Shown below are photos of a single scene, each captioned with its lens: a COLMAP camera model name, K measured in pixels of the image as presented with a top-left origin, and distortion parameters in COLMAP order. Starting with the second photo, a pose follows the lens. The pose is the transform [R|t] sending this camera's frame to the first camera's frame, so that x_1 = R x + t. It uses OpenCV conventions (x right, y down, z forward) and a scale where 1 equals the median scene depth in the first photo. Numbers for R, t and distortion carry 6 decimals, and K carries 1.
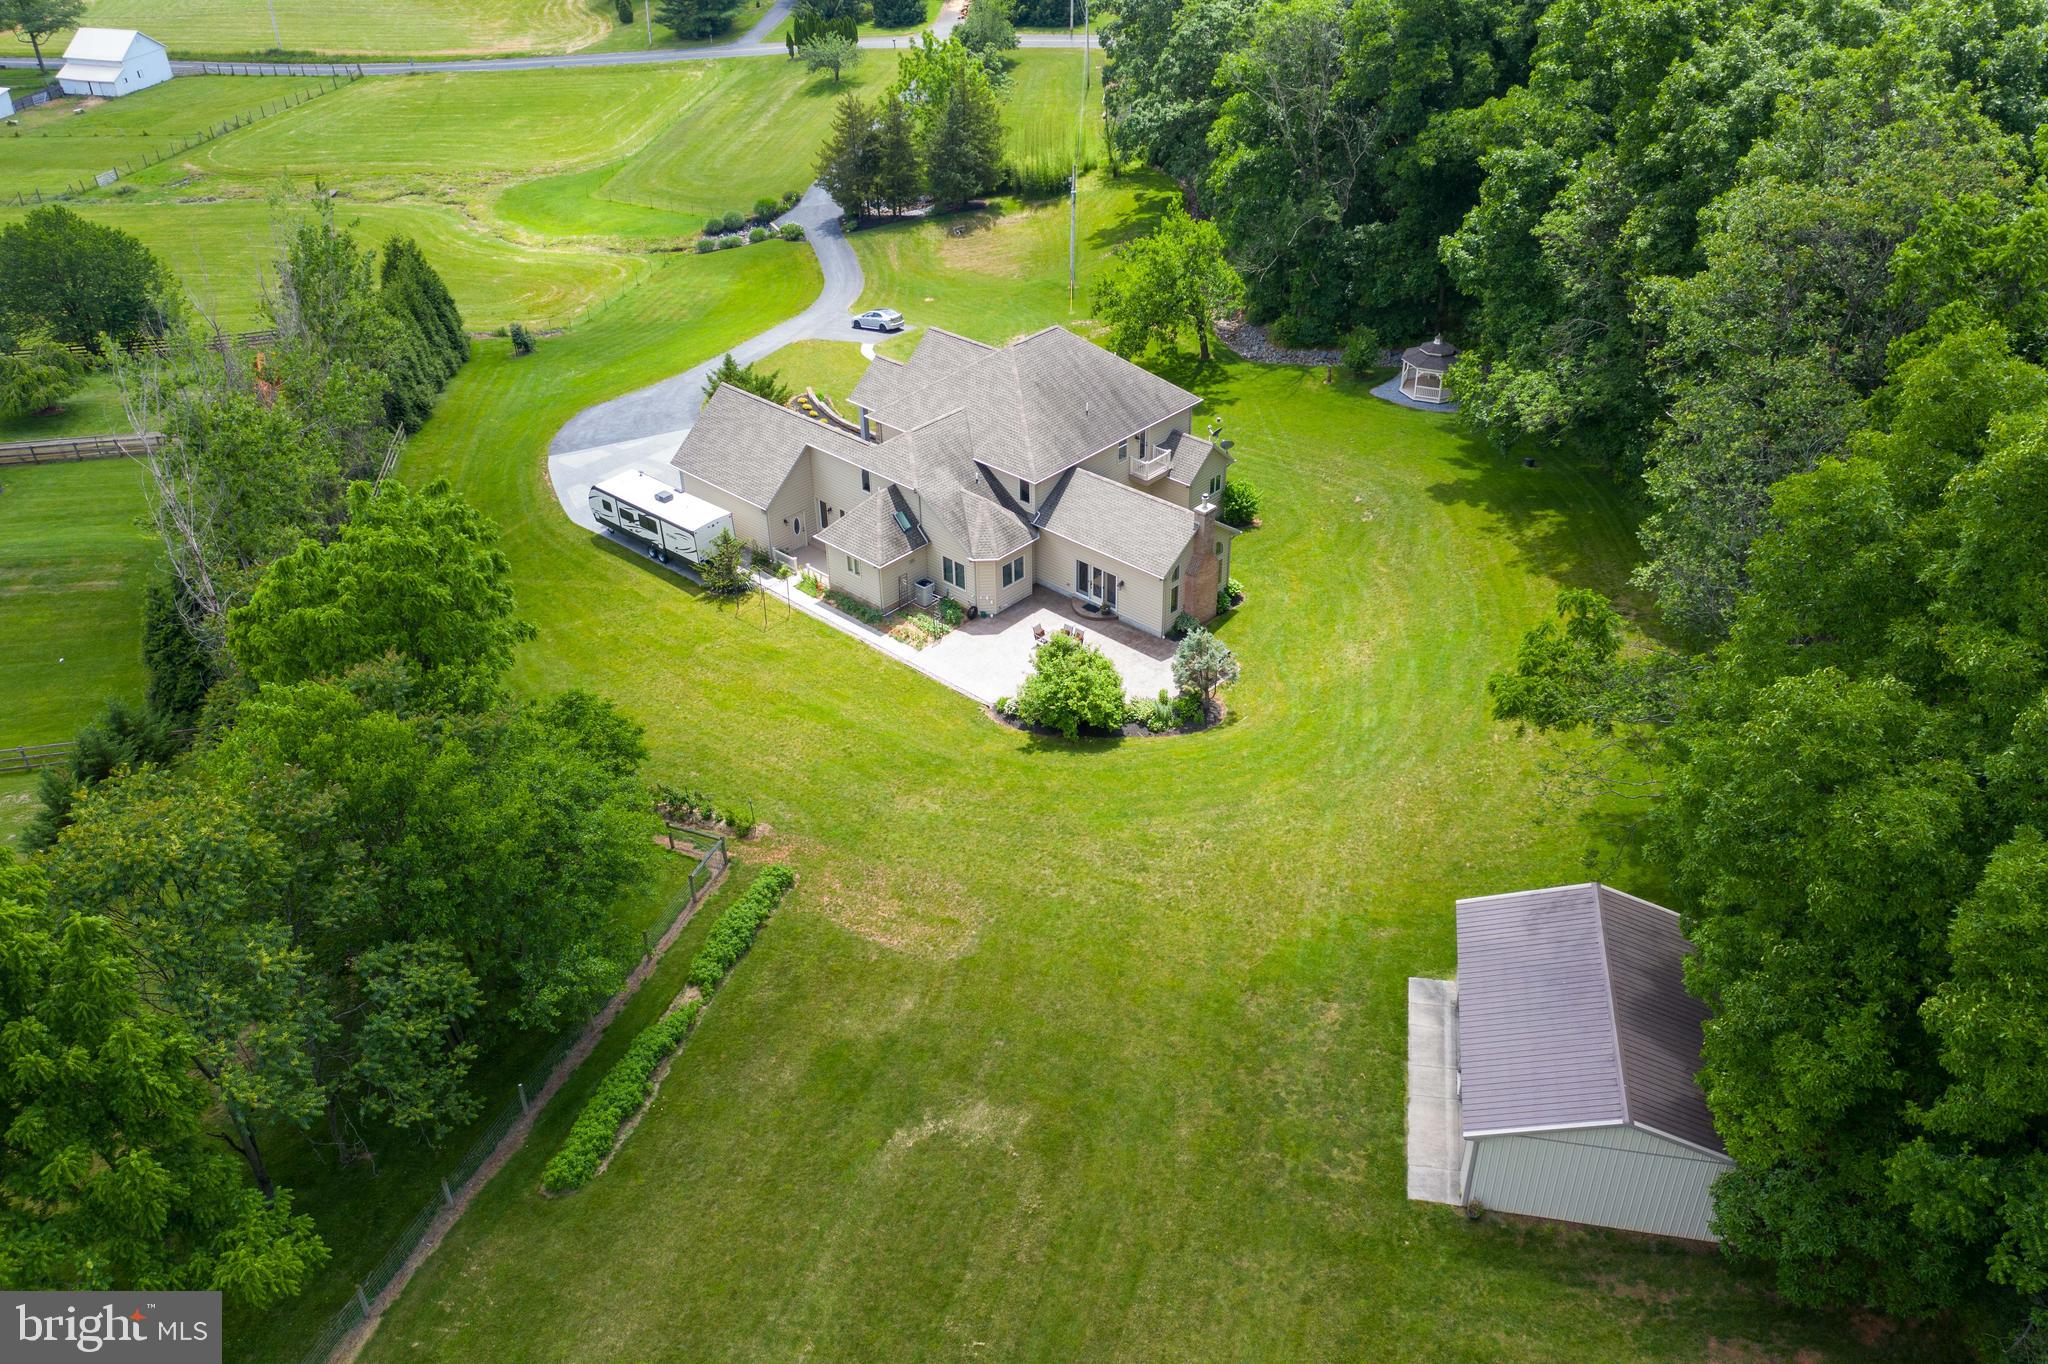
lens RADIAL K [[1628.1, 0, 1018.7], [0, 1628.1, 682.3], [0, 0, 1]] dist [0.002363, 0.011884]
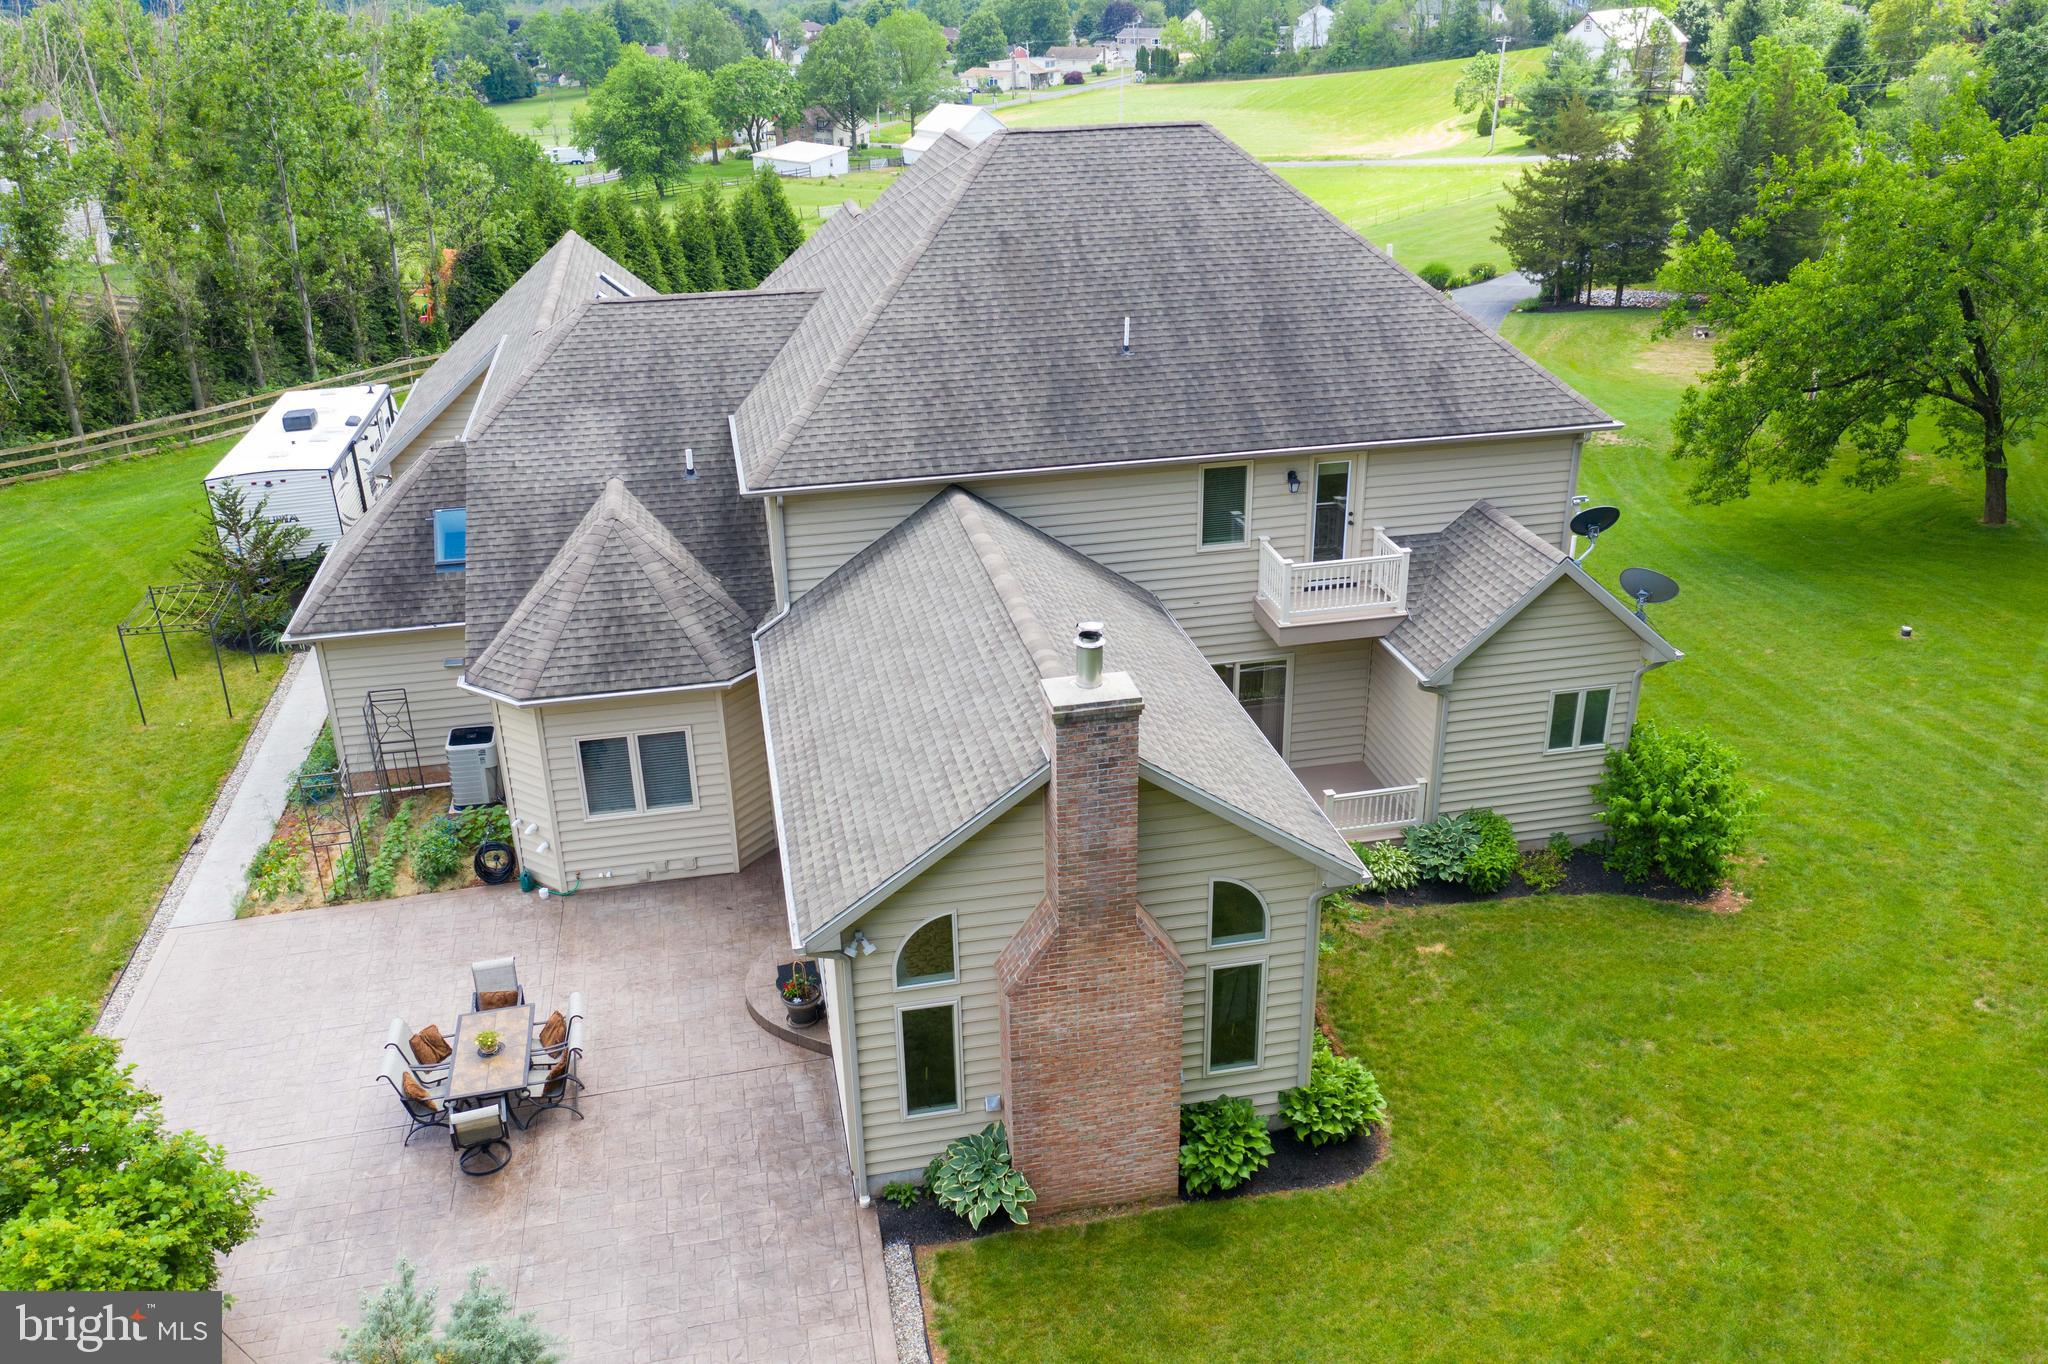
lens RADIAL K [[1628.1, 0, 1010.2], [0, 1628.1, 677.1], [0, 0, 1]] dist [0.002363, 0.011884]
pose [[0.808433, 0.239019, -0.537871, 0.203692], [-0.317123, 0.946733, -0.055935, -0.088023], [0.495851, 0.215791, 0.841169, 0.769476]]
